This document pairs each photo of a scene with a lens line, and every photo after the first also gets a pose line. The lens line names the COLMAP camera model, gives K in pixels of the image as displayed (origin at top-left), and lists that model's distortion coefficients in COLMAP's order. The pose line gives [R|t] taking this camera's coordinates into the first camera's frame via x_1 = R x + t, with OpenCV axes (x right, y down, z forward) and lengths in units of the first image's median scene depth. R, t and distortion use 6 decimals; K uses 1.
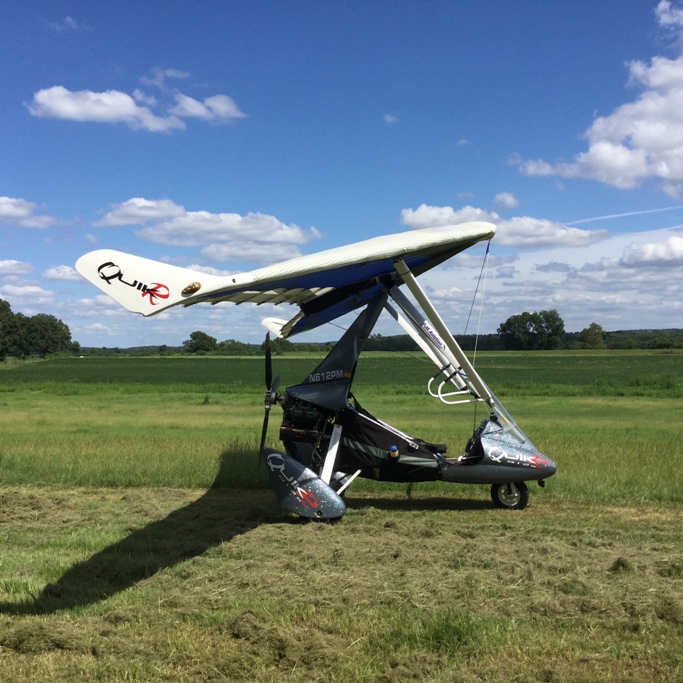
lens RADIAL K [[824.2, 0, 341.5], [0, 824.2, 341.5], [0, 0, 1]] dist [0.019085, -0.026272]
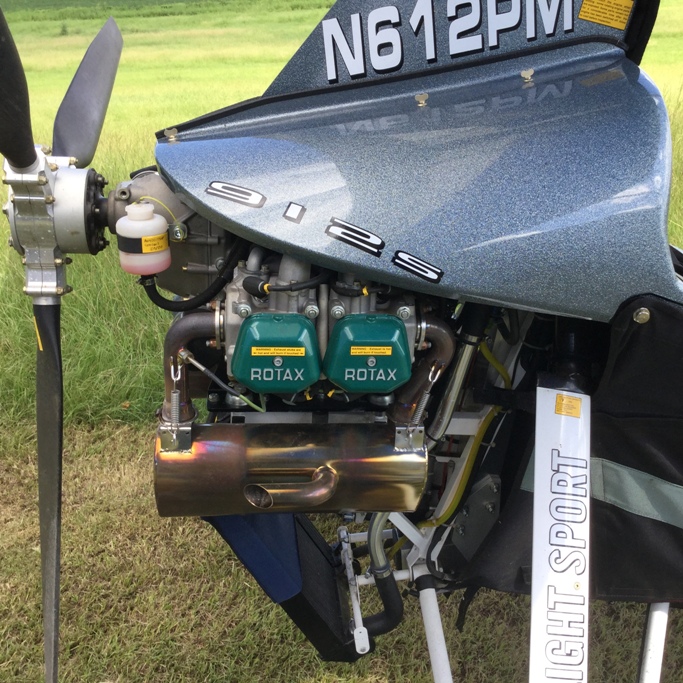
lens RADIAL K [[824.2, 0, 341.5], [0, 824.2, 341.5], [0, 0, 1]] dist [0.019085, -0.026272]
pose [[0.989487, -0.100114, 0.104365, -0.056026], [0.044989, 0.898929, 0.435779, 0.029857], [-0.137444, -0.426502, 0.893983, 0.882419]]
